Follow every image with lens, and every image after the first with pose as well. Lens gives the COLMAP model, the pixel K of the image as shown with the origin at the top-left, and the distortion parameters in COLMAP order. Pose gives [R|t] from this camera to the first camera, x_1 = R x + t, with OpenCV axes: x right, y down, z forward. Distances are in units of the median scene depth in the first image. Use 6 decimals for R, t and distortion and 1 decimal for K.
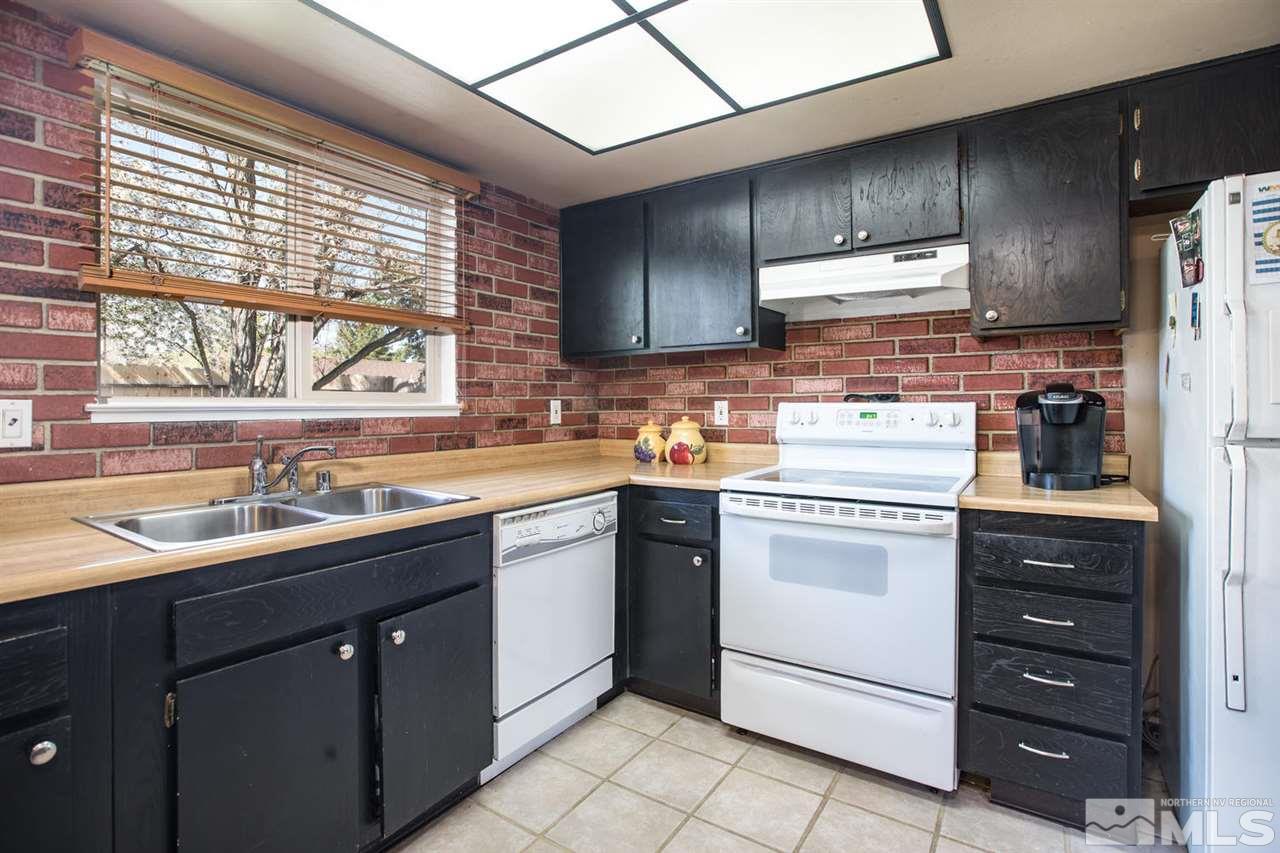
lens RADIAL K [[607.3, 0, 643.9], [0, 607.3, 399.1], [0, 0, 1]] dist [-0.044659, 0.009515]
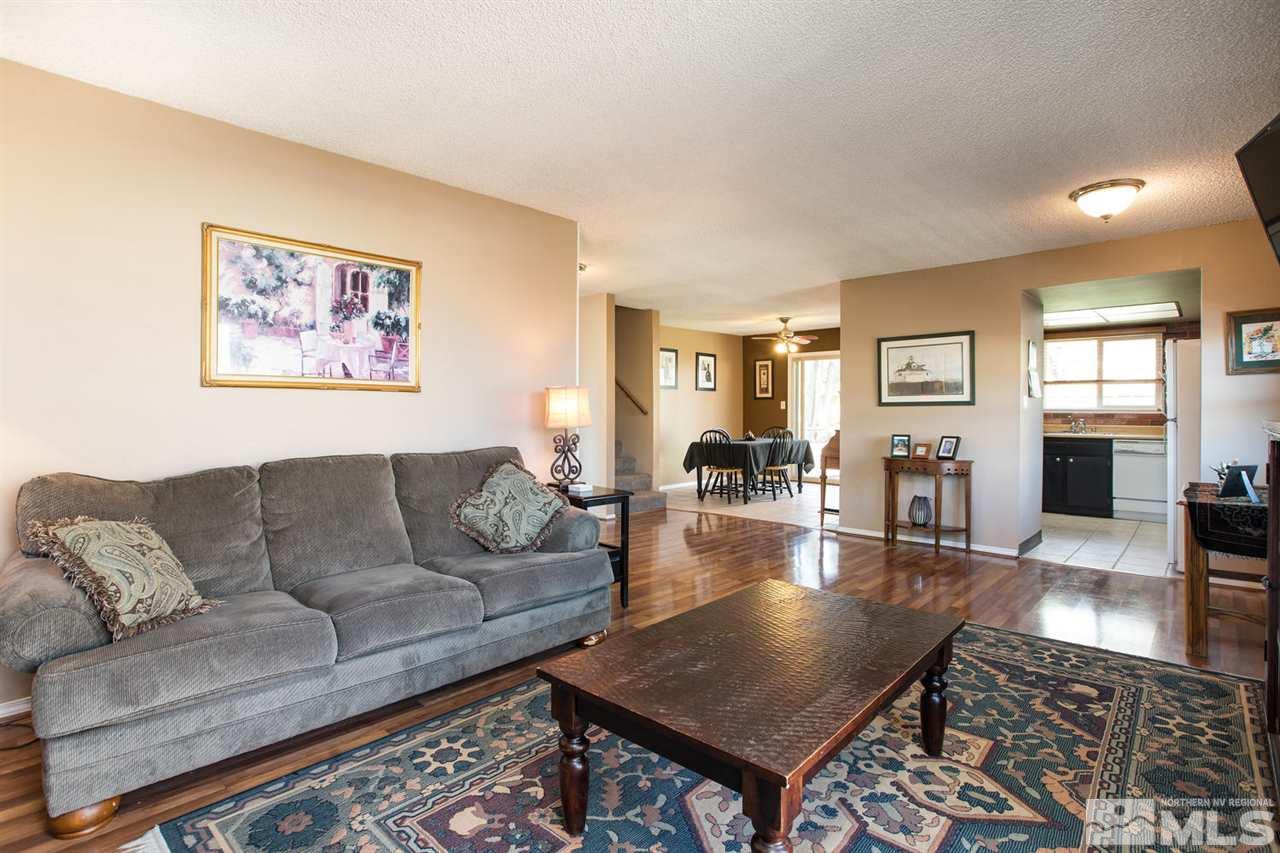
lens RADIAL K [[607.3, 0, 643.9], [0, 607.3, 399.1], [0, 0, 1]] dist [-0.044659, 0.009515]
pose [[-0.180380, -0.005298, -0.983583, 3.748965], [-0.001146, 0.999986, -0.005176, -0.030287], [0.983596, 0.000193, -0.180384, -1.127805]]
